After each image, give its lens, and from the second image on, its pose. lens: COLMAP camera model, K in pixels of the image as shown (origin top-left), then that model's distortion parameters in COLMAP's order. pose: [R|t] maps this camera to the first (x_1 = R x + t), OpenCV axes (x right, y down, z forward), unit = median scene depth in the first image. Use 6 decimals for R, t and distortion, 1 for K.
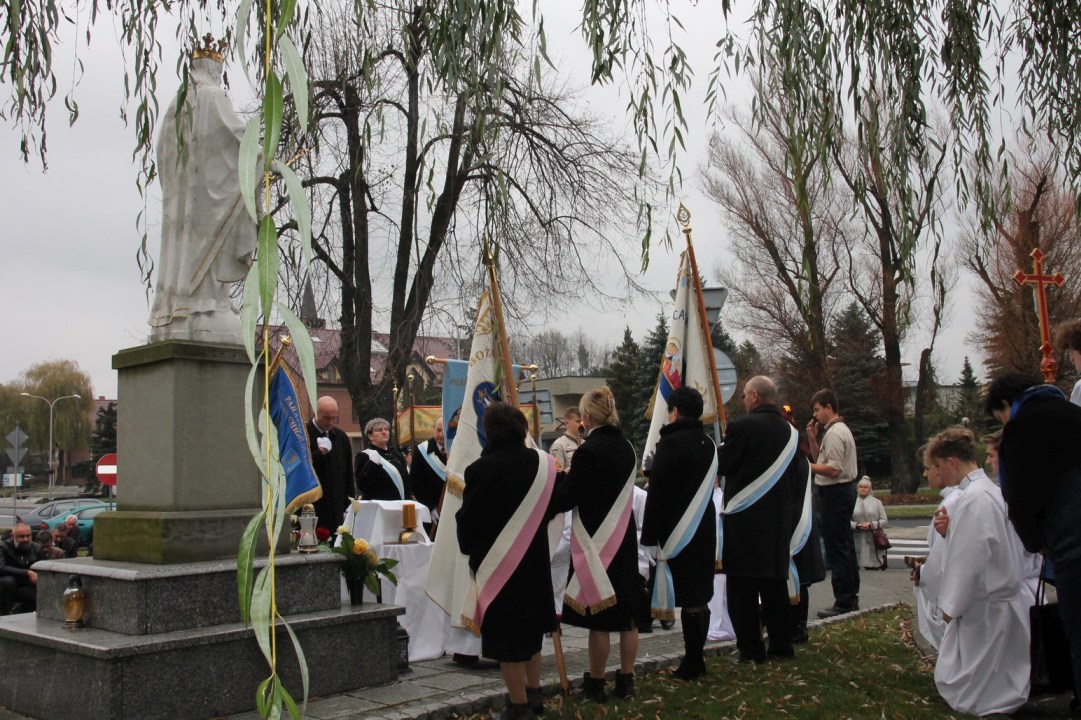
lens RADIAL K [[1071.2, 0, 542.7], [0, 1071.2, 357.5], [0, 0, 1]] dist [-0.103624, 0.178317]
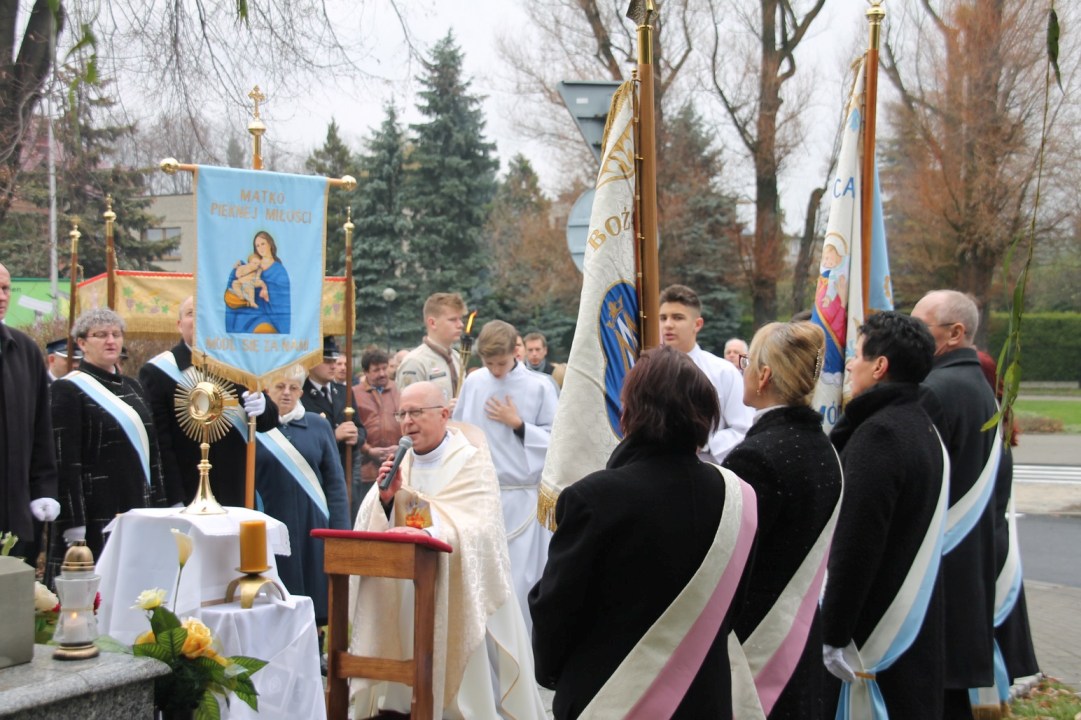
lens RADIAL K [[1648.1, 0, 546.8], [0, 1648.1, 364.6], [0, 0, 1]] dist [0.078838, 0.645754]
pose [[0.971530, 0.033620, 0.234517, -0.108296], [-0.061439, 0.991768, 0.112345, -0.014725], [-0.228810, -0.123555, 0.965598, 0.164670]]
